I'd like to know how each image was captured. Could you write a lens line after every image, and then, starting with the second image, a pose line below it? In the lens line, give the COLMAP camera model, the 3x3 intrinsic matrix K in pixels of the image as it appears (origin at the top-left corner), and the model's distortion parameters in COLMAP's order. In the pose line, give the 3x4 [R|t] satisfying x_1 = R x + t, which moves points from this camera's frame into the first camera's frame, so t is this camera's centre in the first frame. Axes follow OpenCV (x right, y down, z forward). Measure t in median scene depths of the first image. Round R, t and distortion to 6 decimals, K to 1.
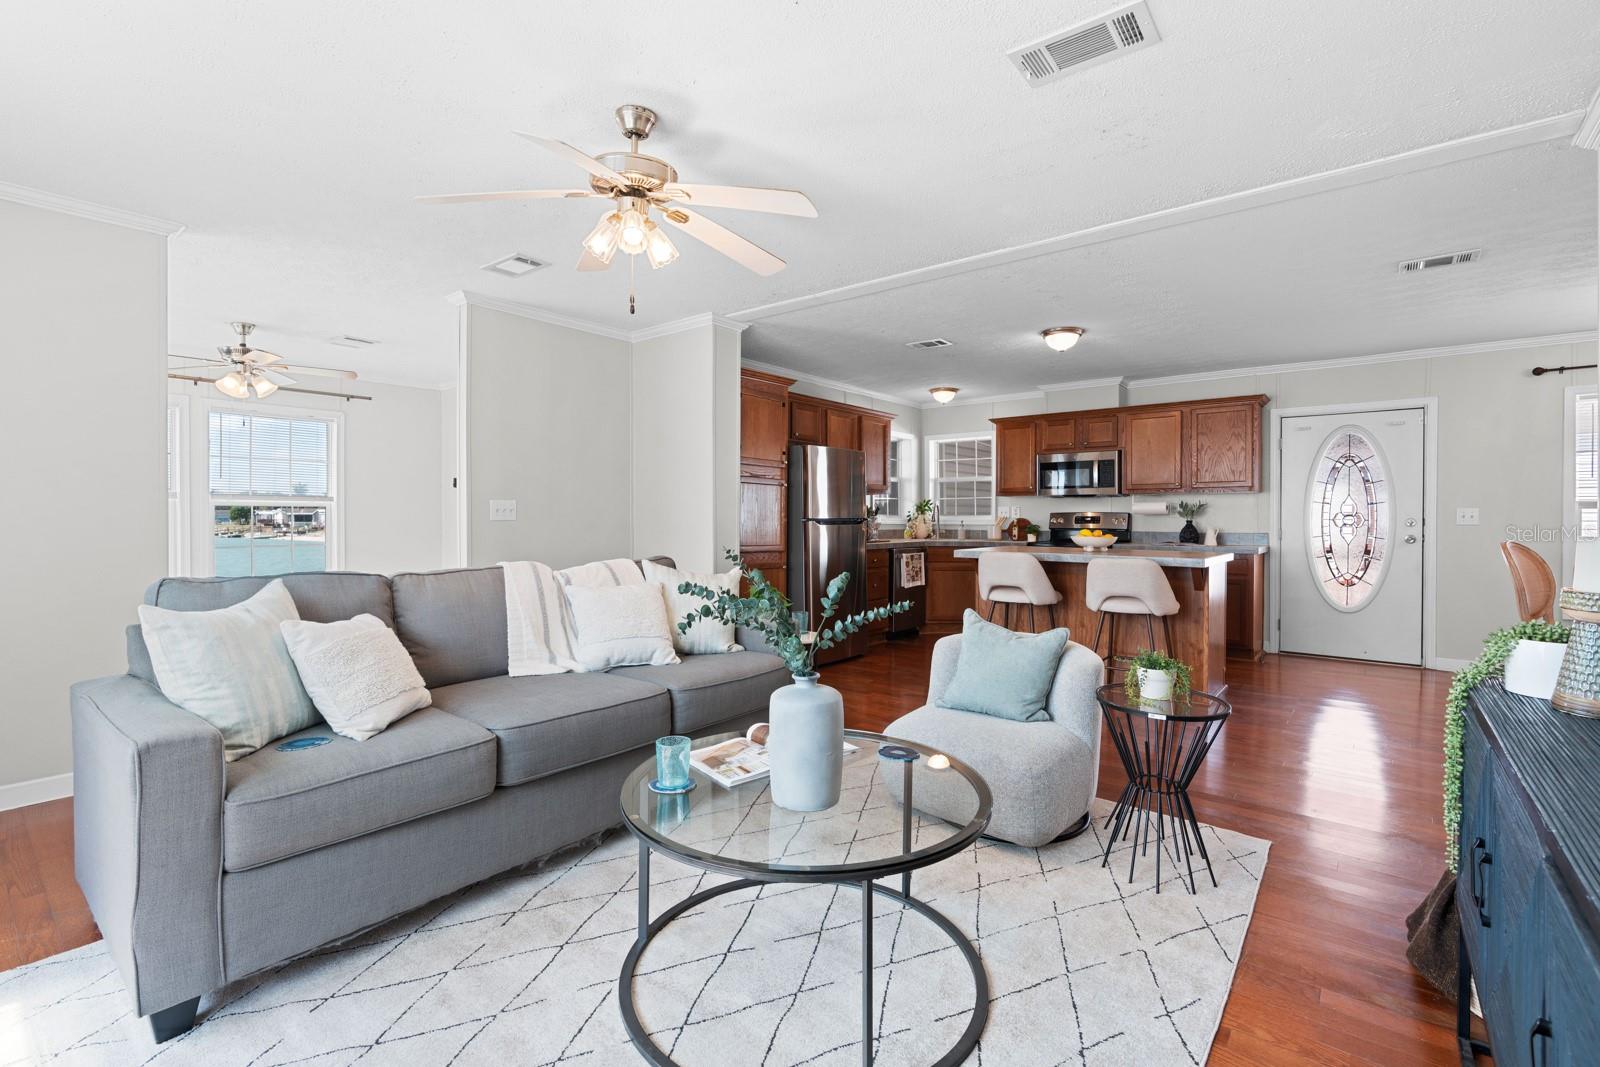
lens RADIAL K [[721.8, 0, 808.3], [0, 721.8, 519.4], [0, 0, 1]] dist [0.001036, 0.000747]
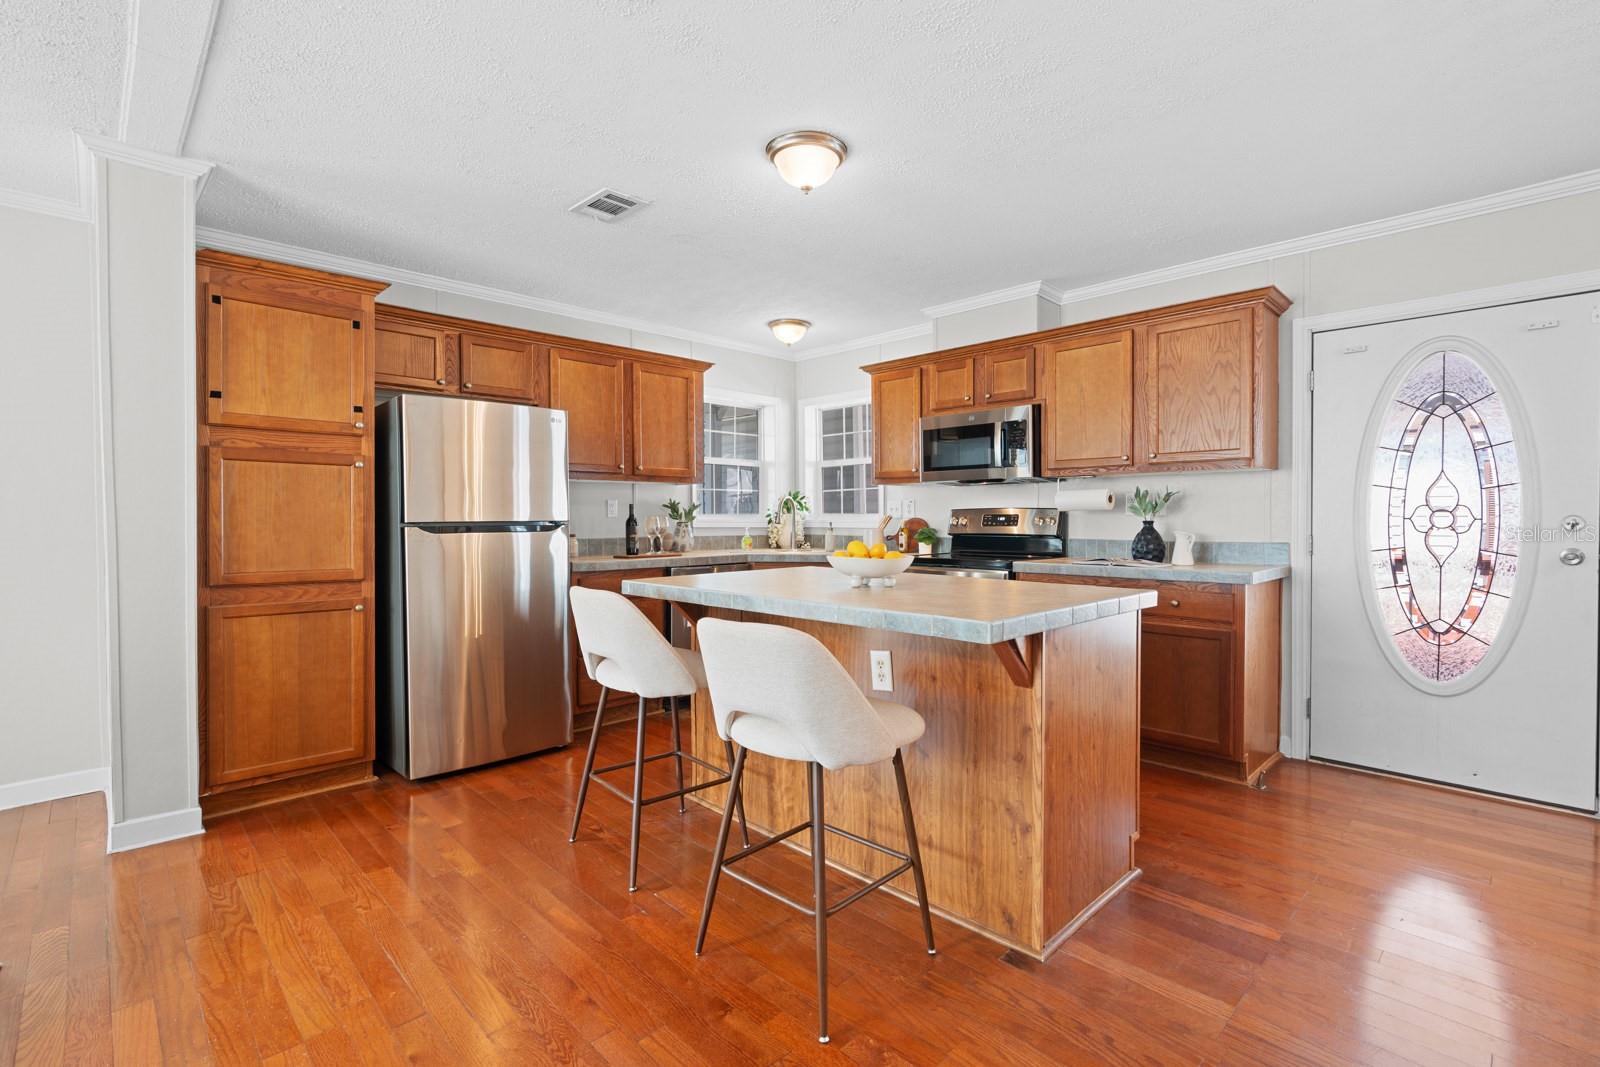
lens RADIAL K [[738.7, 0, 805.3], [0, 738.7, 524.1], [0, 0, 1]] dist [-0.003888, 0.000172]
pose [[0.993493, -0.004218, -0.113815, 0.319121], [0.004987, 0.999967, 0.006478, -0.001127], [0.113784, -0.007003, 0.993481, 0.378895]]
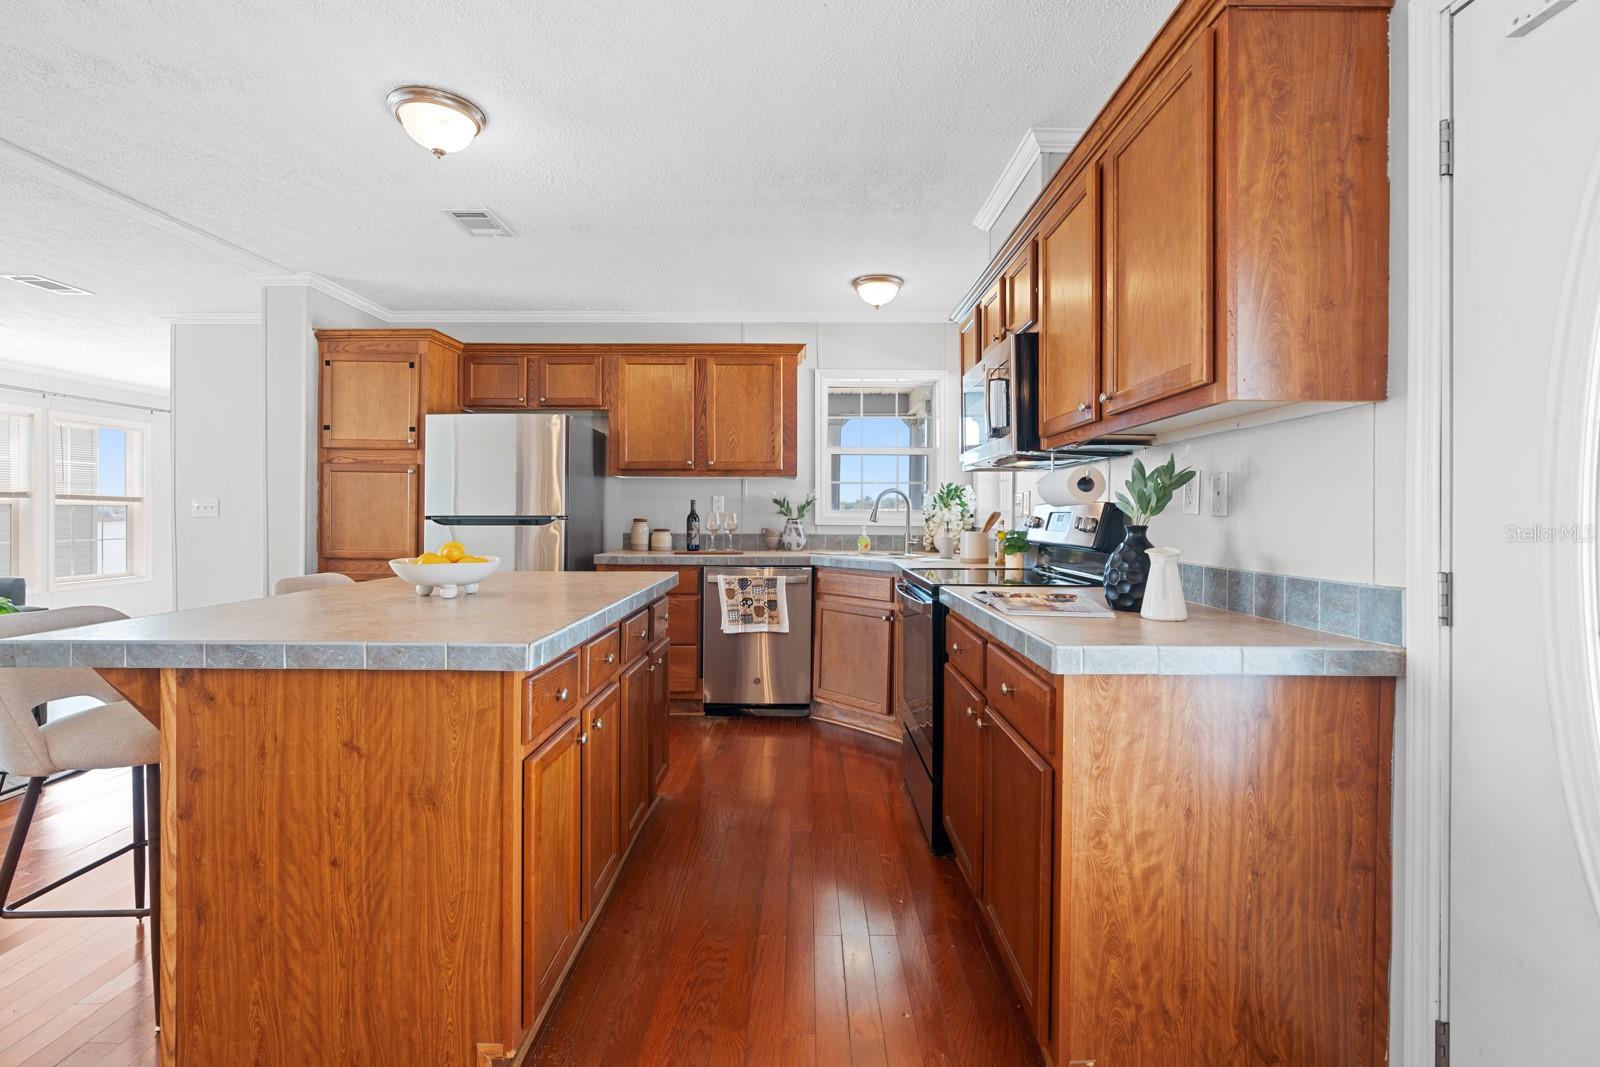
lens RADIAL K [[721.4, 0, 801.2], [0, 721.4, 512.7], [0, 0, 1]] dist [-0.004307, -0.000357]
pose [[0.618956, -0.000597, -0.785425, 0.666229], [-0.004132, 0.999983, -0.004016, -0.002038], [0.785415, 0.005731, 0.618944, 0.707066]]
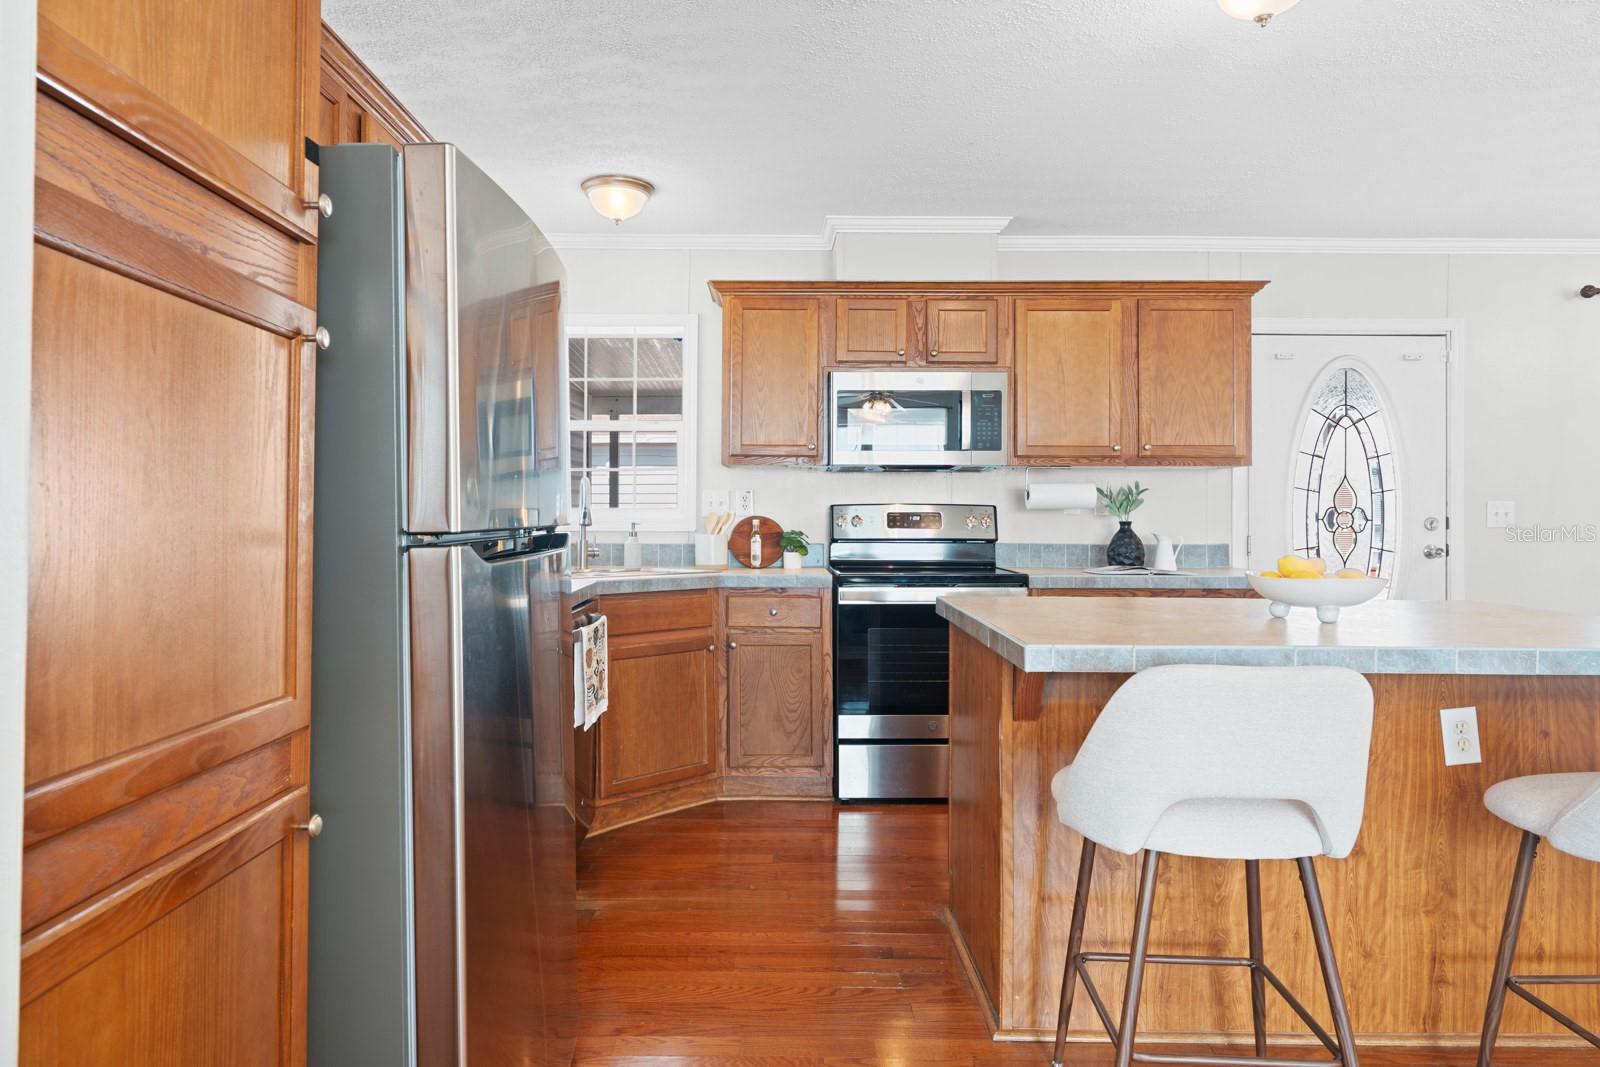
lens RADIAL K [[951.1, 0, 790.6], [0, 951.1, 506.3], [0, 0, 1]] dist [0.005061, 0.001868]
pose [[0.776495, 0.002868, 0.630117, -0.069945], [0.000390, 0.999987, -0.005032, -0.005639], [-0.630124, 0.004153, 0.776484, 0.625062]]
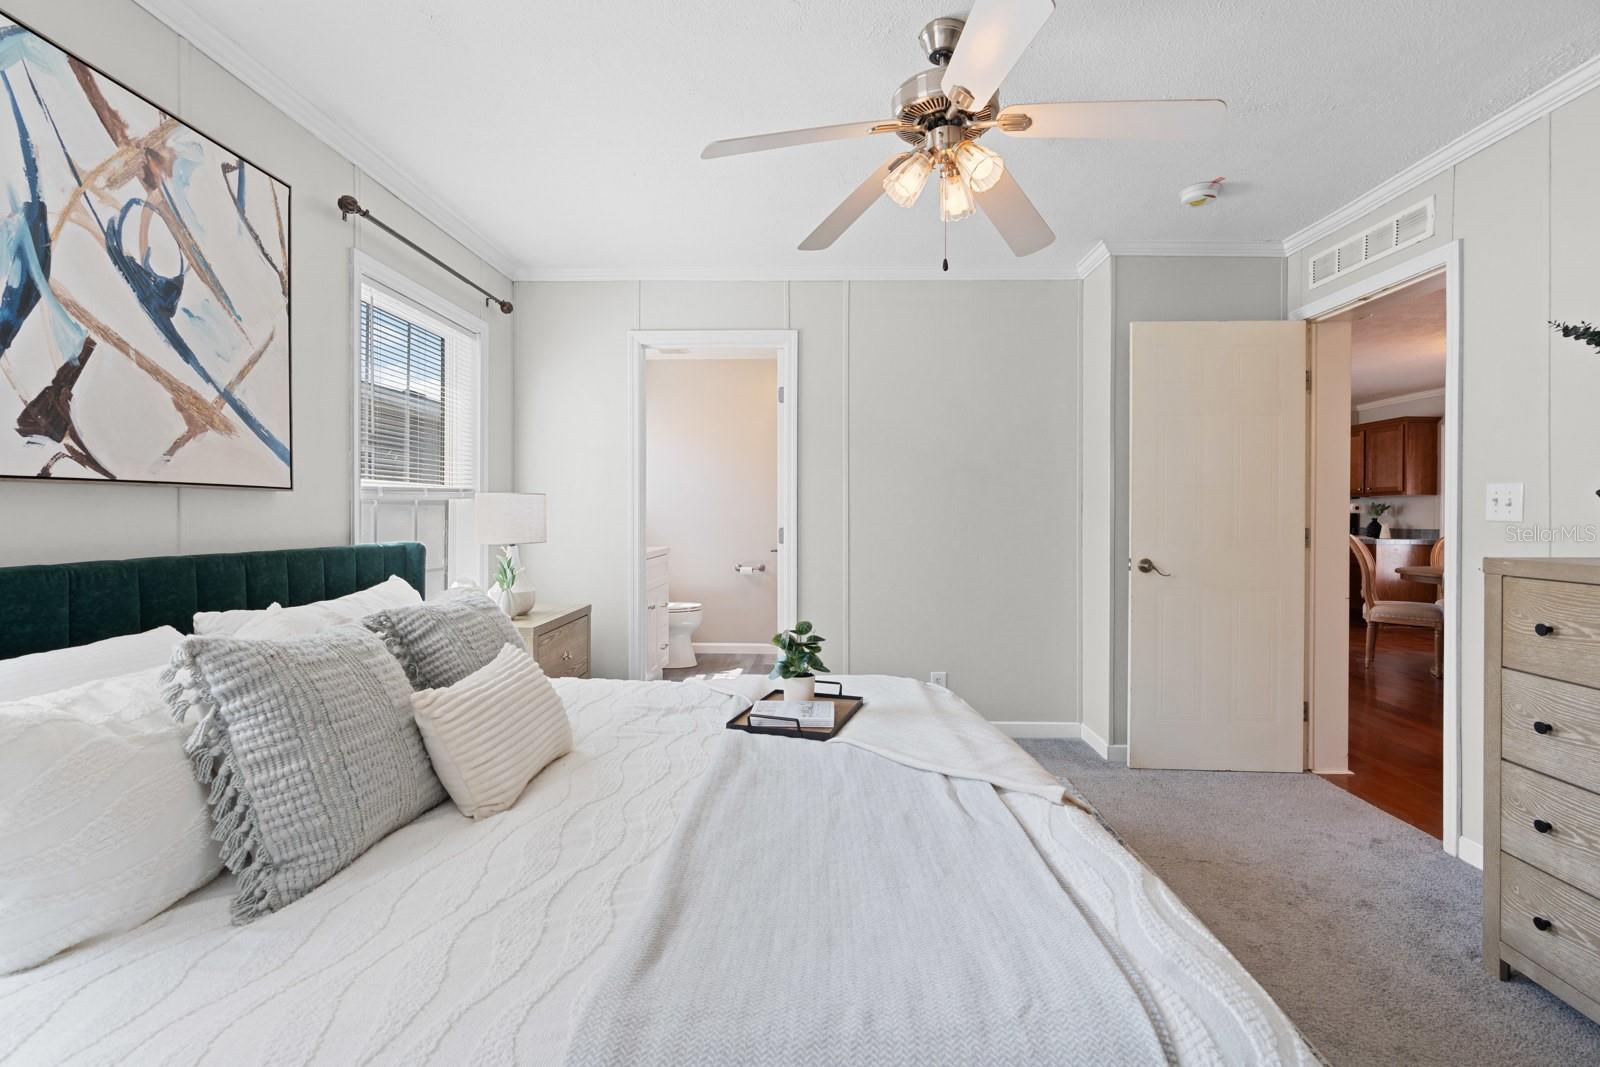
lens RADIAL K [[721.4, 0, 801.2], [0, 721.4, 512.7], [0, 0, 1]] dist [-0.004307, -0.000357]
pose [[0.597765, 0.000162, -0.801672, 0.922472], [-0.008727, 0.999942, -0.006305, 0.008479], [0.801624, 0.010765, 0.597732, -0.534874]]
